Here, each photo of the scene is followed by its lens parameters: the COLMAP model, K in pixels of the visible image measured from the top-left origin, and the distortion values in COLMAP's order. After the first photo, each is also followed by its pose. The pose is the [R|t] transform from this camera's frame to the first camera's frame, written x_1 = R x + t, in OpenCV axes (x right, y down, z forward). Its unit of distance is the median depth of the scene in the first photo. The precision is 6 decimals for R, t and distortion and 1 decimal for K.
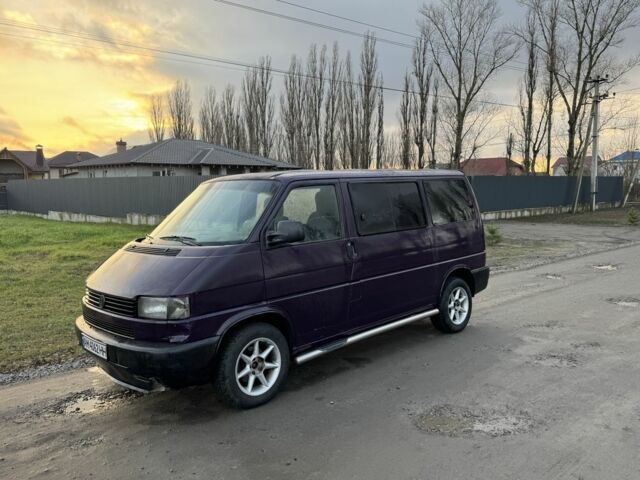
lens RADIAL K [[525.8, 0, 322.4], [0, 525.8, 234.4], [0, 0, 1]] dist [0.071790, -0.103202]
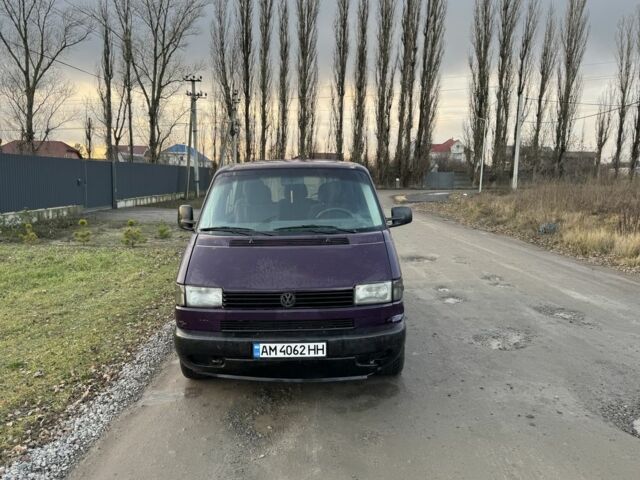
lens RADIAL K [[525.8, 0, 322.4], [0, 525.8, 234.4], [0, 0, 1]] dist [0.071790, -0.103202]
pose [[0.672365, -0.062739, 0.737556, -0.098392], [0.044159, 0.998027, 0.044640, -0.002317], [-0.738901, 0.002555, 0.673809, 0.033103]]
